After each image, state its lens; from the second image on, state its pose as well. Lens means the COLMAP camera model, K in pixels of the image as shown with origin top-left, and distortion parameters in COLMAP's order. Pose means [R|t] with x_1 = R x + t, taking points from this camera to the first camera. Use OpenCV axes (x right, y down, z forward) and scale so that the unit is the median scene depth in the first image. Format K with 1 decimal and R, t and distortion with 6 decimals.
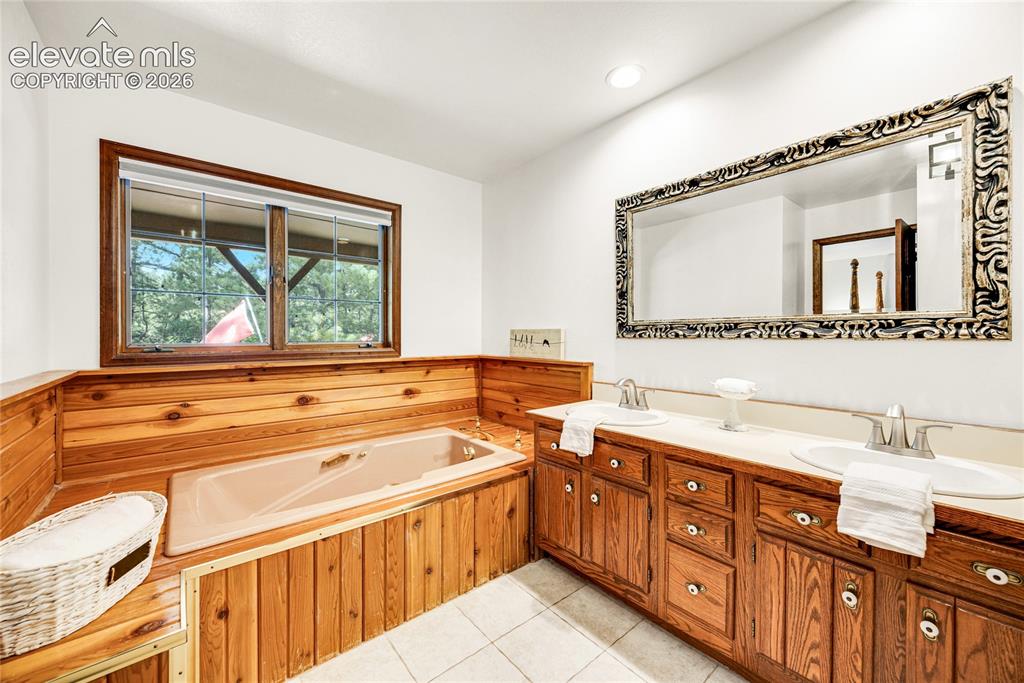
lens RADIAL K [[392.6, 0, 512.5], [0, 392.6, 335.6], [0, 0, 1]] dist [-0.002124, -0.000286]
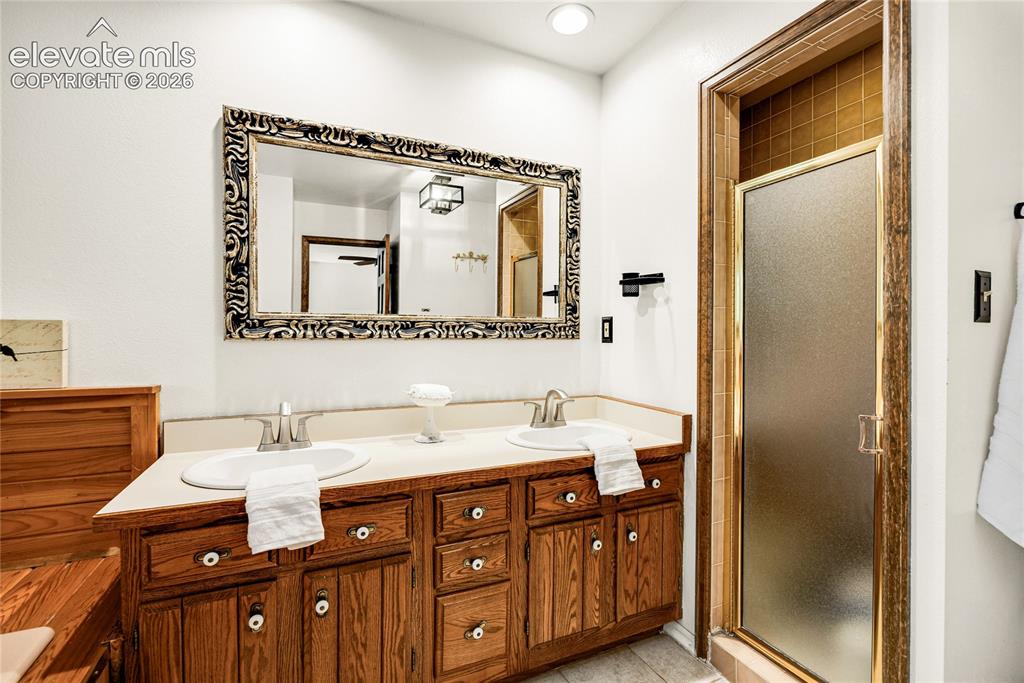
lens RADIAL K [[448.5, 0, 512.0], [0, 448.5, 341.5], [0, 0, 1]] dist [-0.011617, -0.000081]
pose [[0.277196, -0.011973, 0.960739, -0.374662], [-0.001806, 0.999914, 0.012982, -0.000292], [-0.960812, -0.005334, 0.277150, 0.557140]]
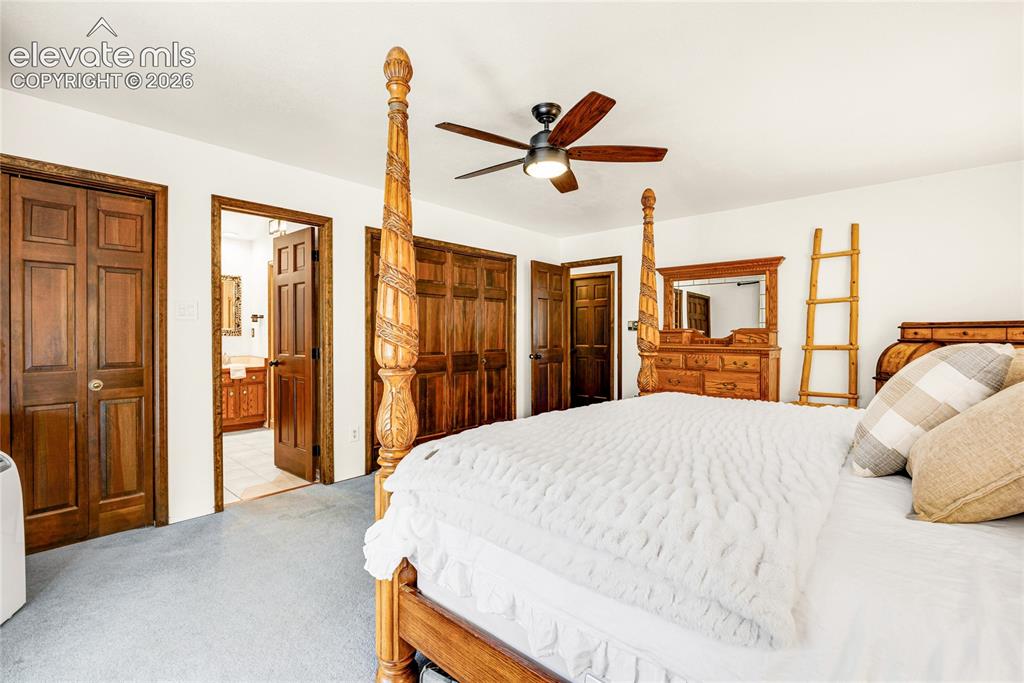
lens RADIAL K [[444.2, 0, 514.3], [0, 444.2, 335.4], [0, 0, 1]] dist [-0.017913, 0.001246]
pose [[-0.147390, -0.007053, 0.989053, -2.960573], [0.001985, 0.999970, 0.007427, -0.018101], [-0.989076, 0.003058, -0.147371, -0.941362]]
